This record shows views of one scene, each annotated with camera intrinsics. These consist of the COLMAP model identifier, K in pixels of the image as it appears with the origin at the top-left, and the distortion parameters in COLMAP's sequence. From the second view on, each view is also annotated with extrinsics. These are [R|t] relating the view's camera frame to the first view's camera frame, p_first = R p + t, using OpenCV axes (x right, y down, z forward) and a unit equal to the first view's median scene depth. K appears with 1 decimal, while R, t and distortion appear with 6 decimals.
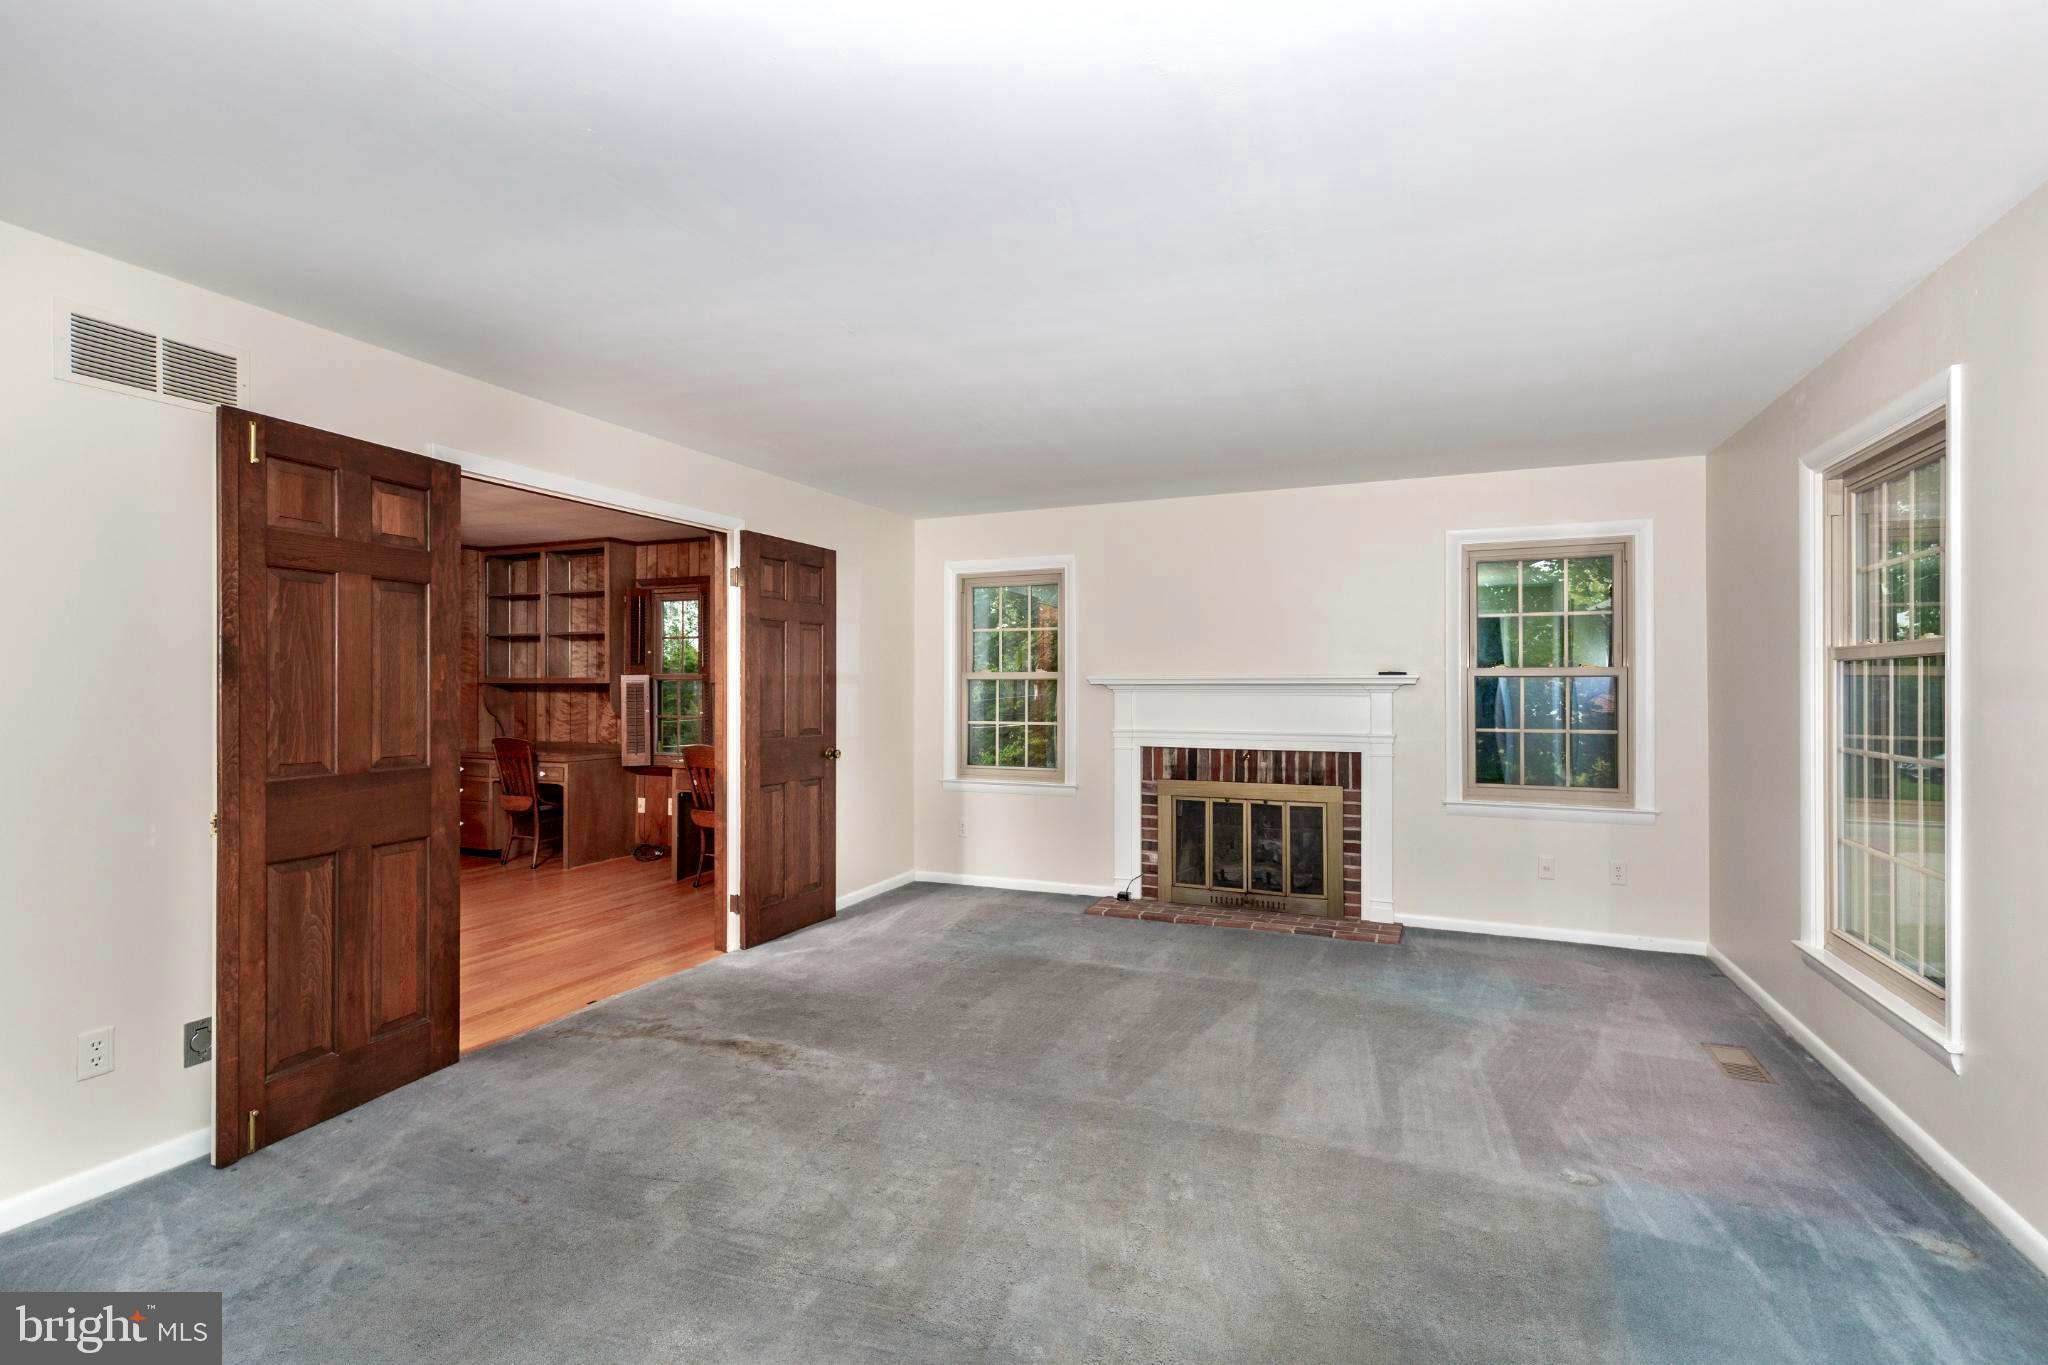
lens RADIAL K [[930.6, 0, 1027.2], [0, 930.6, 685.2], [0, 0, 1]] dist [0.008572, -0.000672]
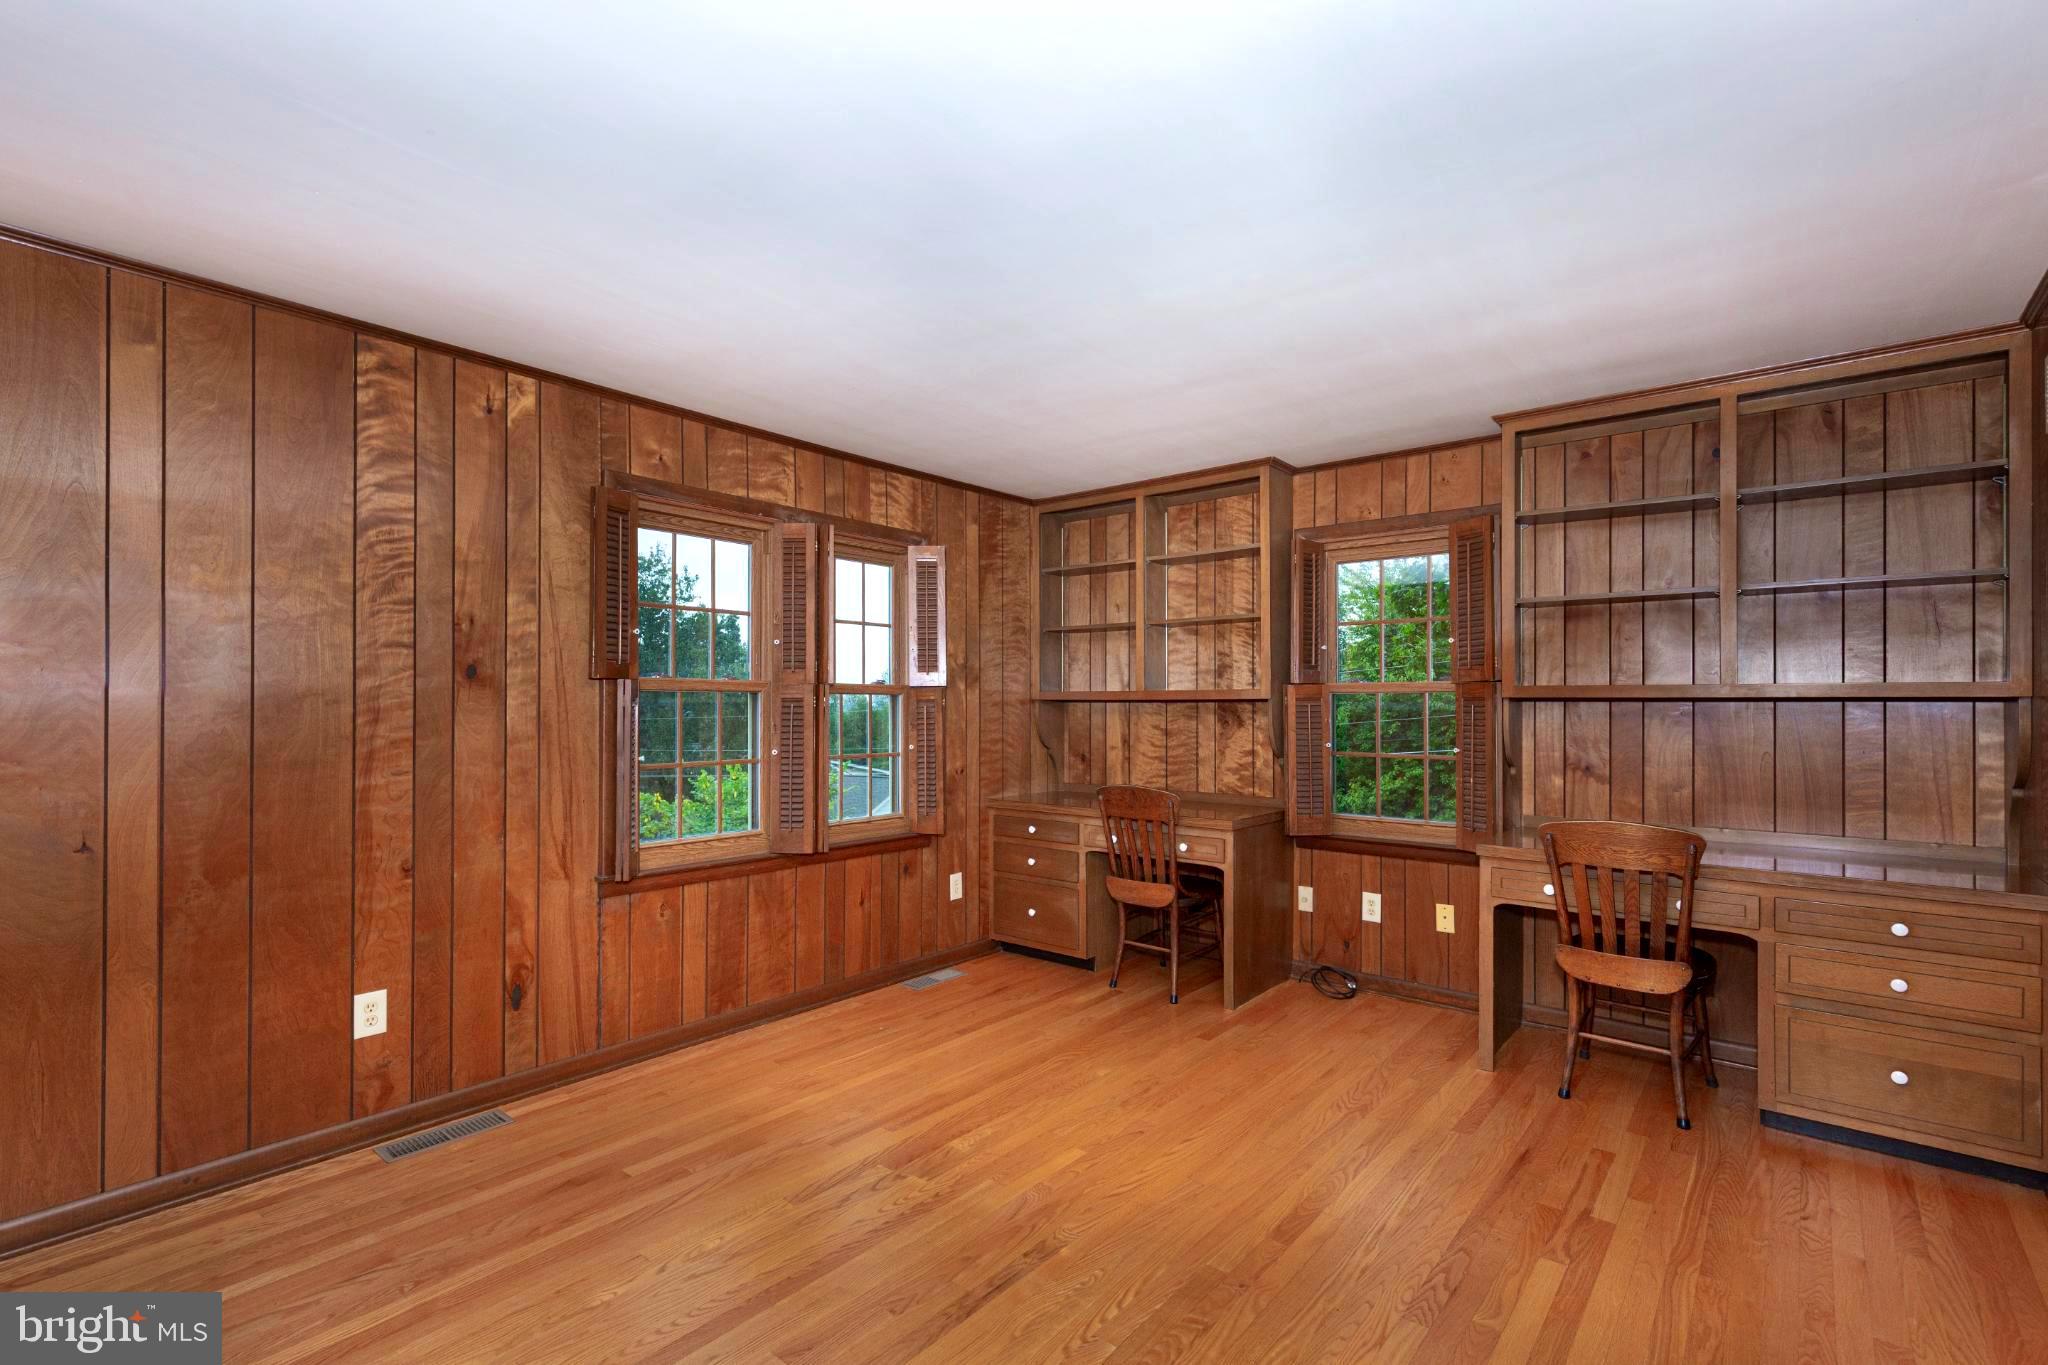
lens RADIAL K [[930.6, 0, 1024.1], [0, 930.6, 698.6], [0, 0, 1]] dist [0.008572, -0.000672]
pose [[0.959760, -0.004992, -0.280778, -0.430975], [0.003123, 0.999970, -0.007104, 0.001904], [0.280805, 0.005942, 0.959746, 0.372100]]
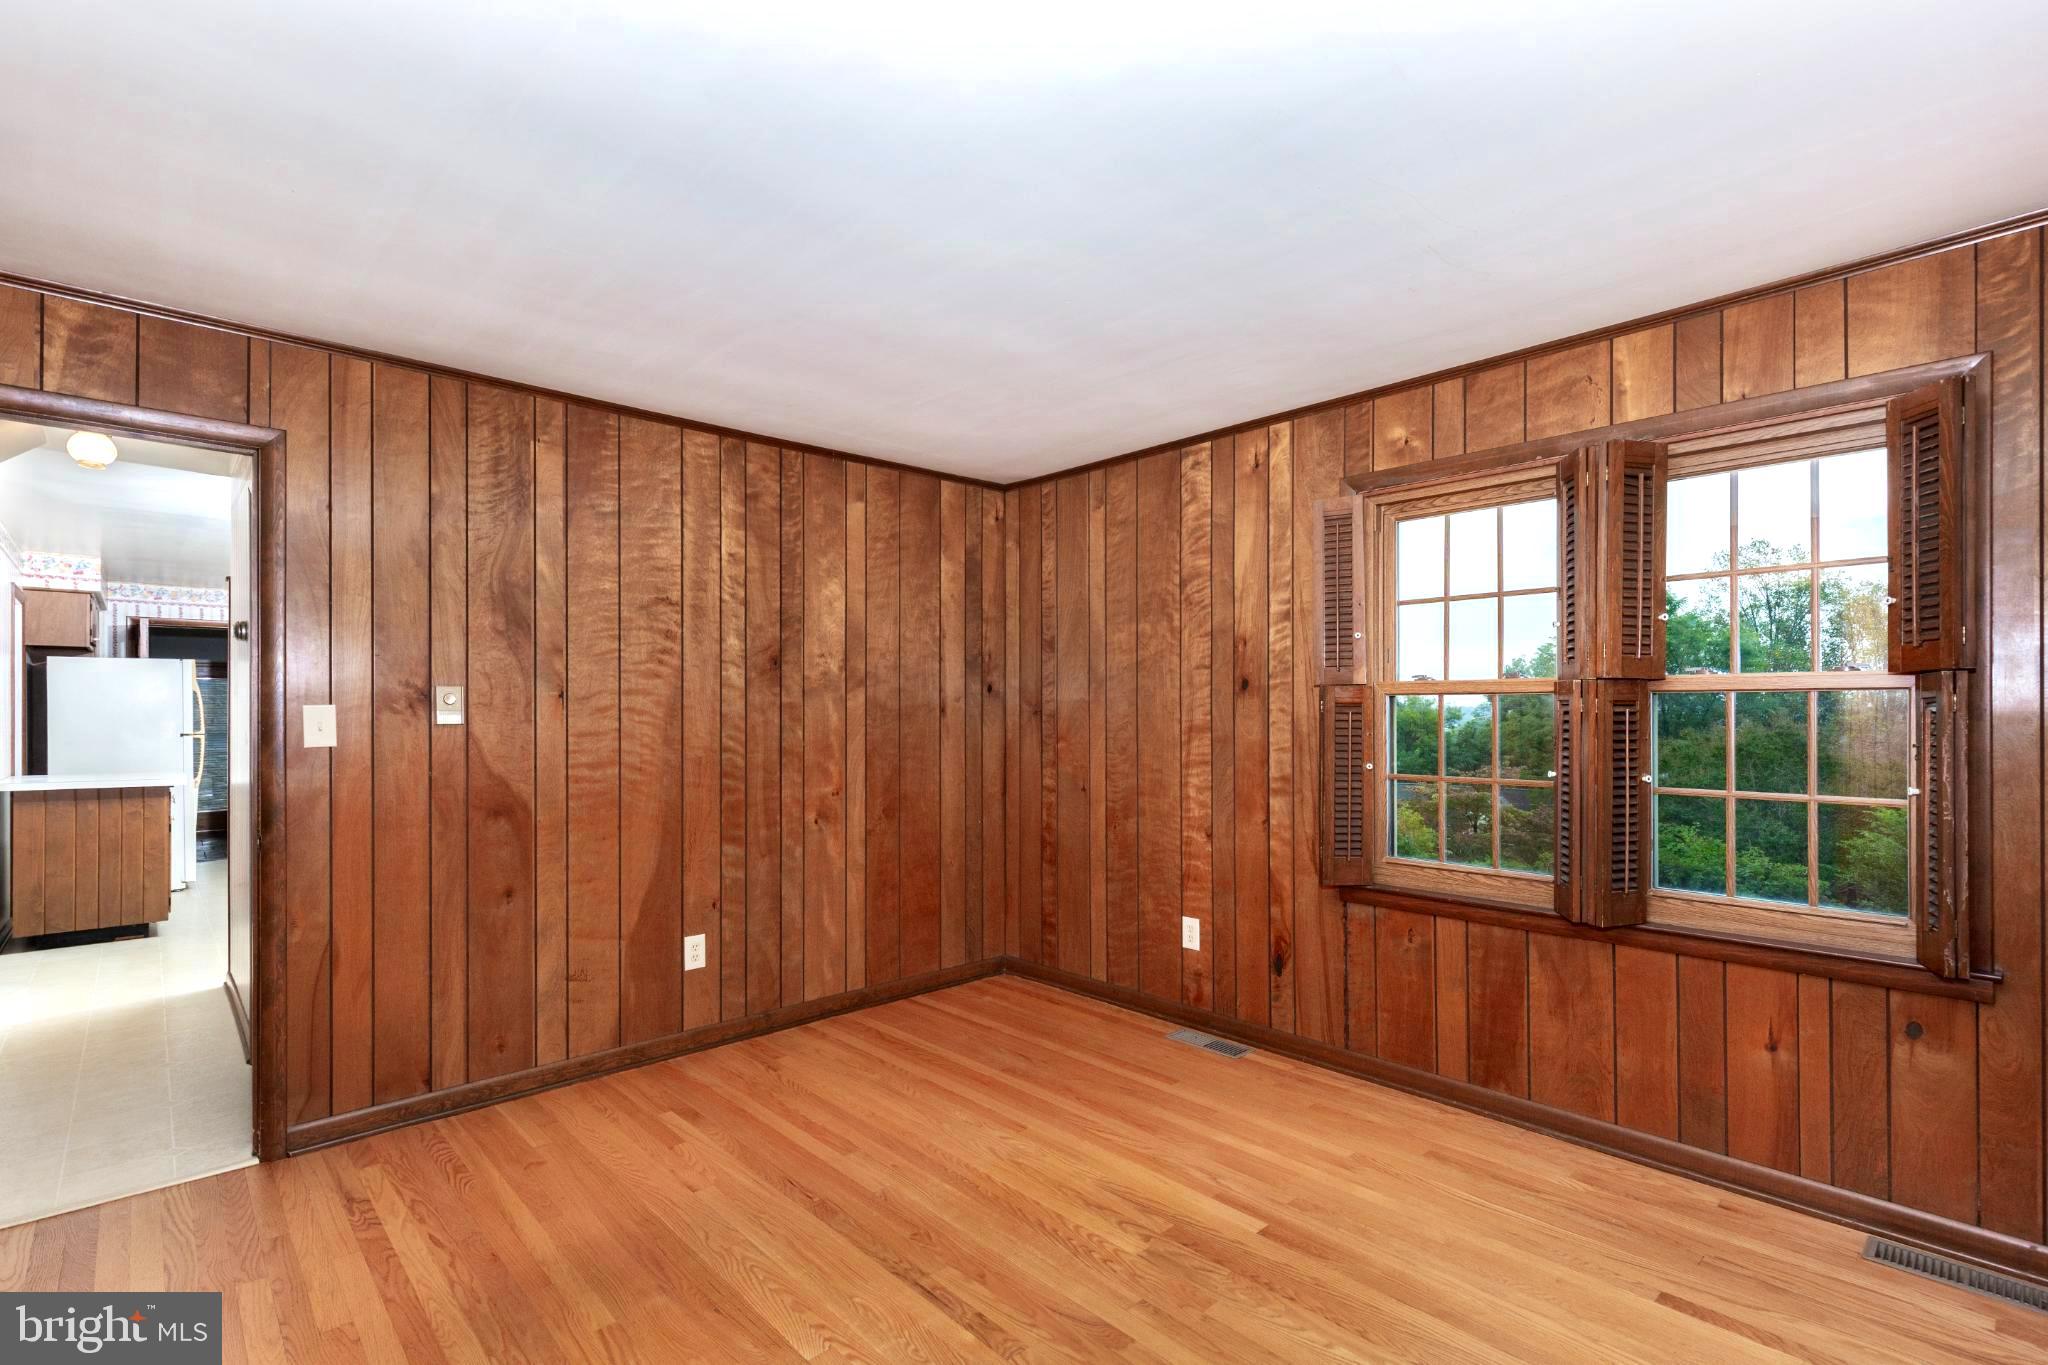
lens RADIAL K [[930.6, 0, 1001.6], [0, 930.6, 709.4], [0, 0, 1]] dist [0.008572, -0.000672]
pose [[-0.402673, -0.004580, -0.915332, -0.257233], [0.001455, 0.999983, -0.005643, 0.002760], [0.915343, -0.003604, -0.402659, 0.802443]]
